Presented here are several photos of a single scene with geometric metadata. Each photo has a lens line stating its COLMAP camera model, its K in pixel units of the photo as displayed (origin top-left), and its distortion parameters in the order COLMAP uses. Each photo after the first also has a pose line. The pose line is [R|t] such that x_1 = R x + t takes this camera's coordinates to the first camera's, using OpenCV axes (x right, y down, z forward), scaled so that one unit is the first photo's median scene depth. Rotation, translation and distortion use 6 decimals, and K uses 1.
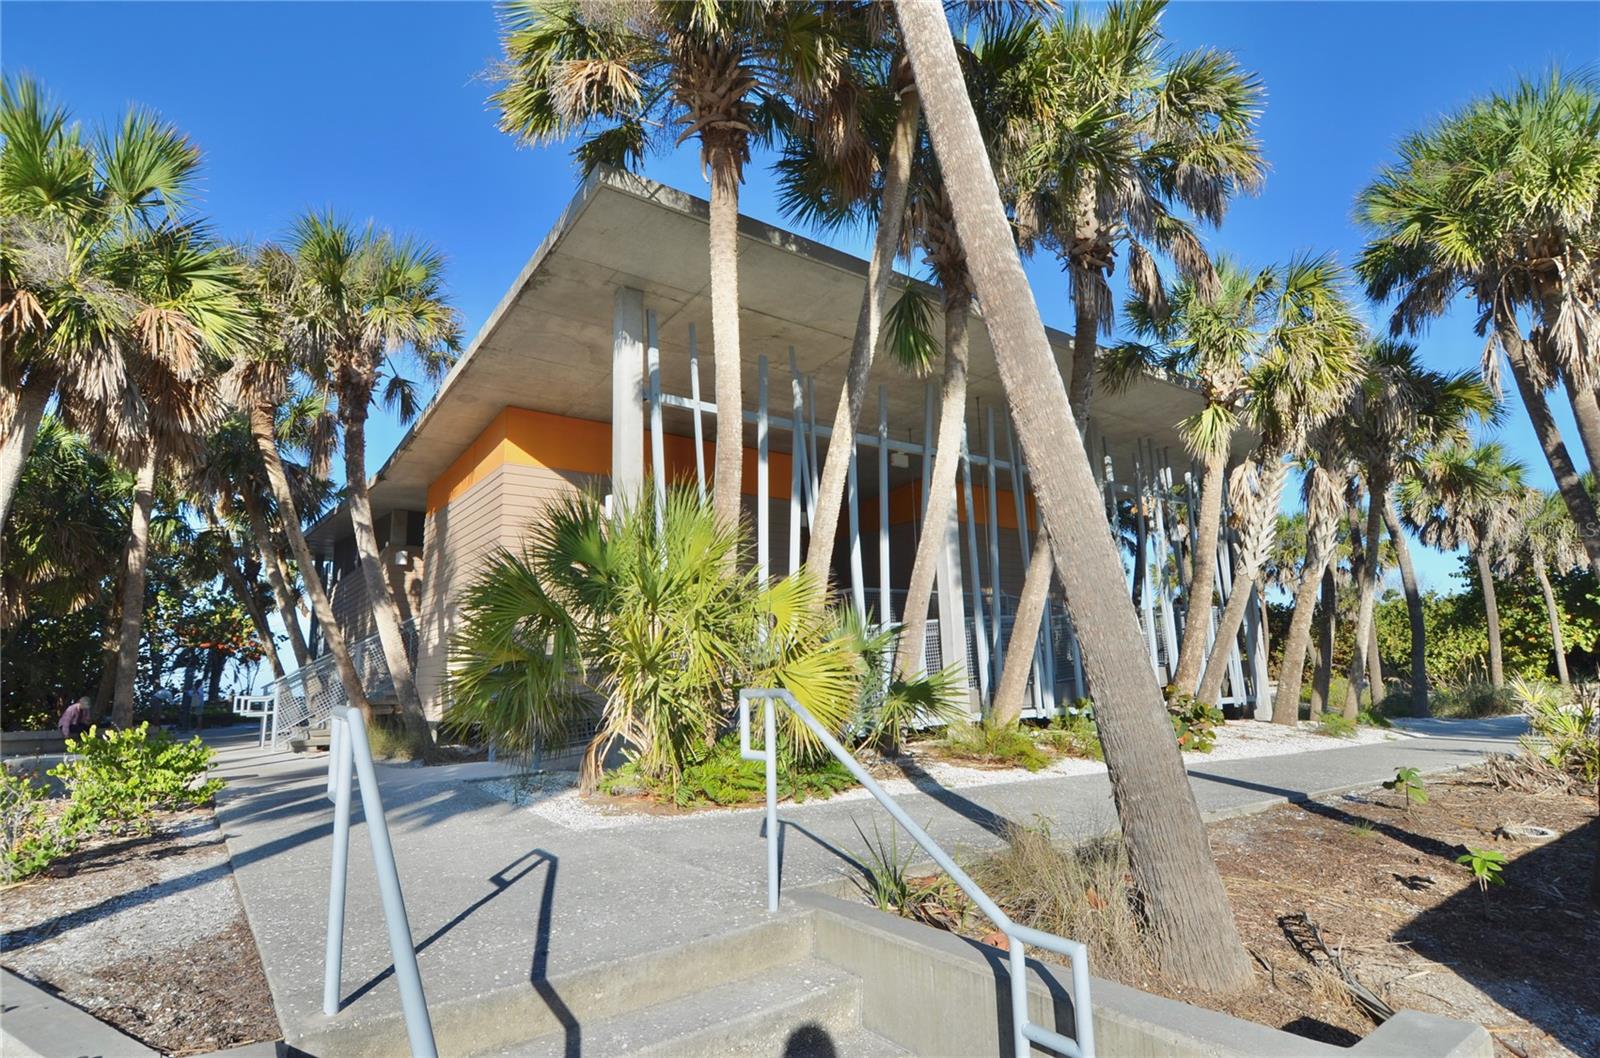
lens RADIAL K [[1040.6, 0, 800.8], [0, 1040.6, 541.5], [0, 0, 1]] dist [0.037001, -0.069642]
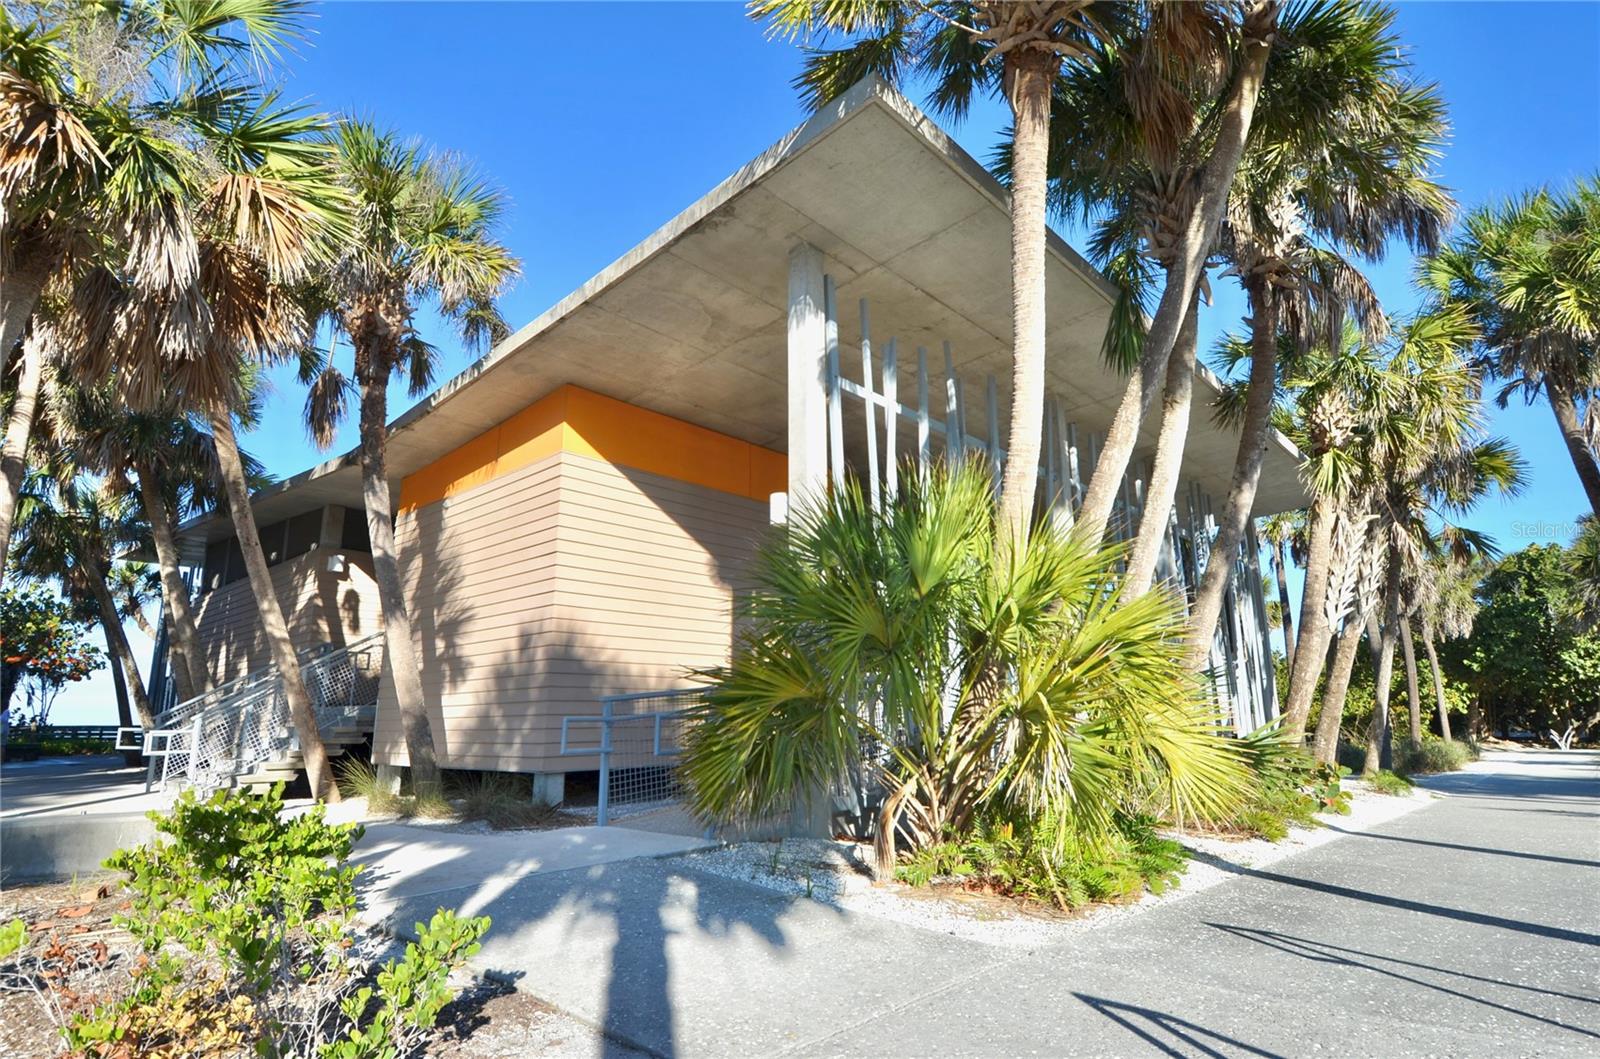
lens RADIAL K [[1006.3, 0, 800.0], [0, 1006.3, 529.5], [0, 0, 1]] dist [0.032352, -0.059060]
pose [[0.975065, 0.063980, 0.212498, -0.269716], [-0.052435, 0.996848, -0.059534, 0.023659], [-0.215637, 0.046907, 0.975346, 0.192125]]
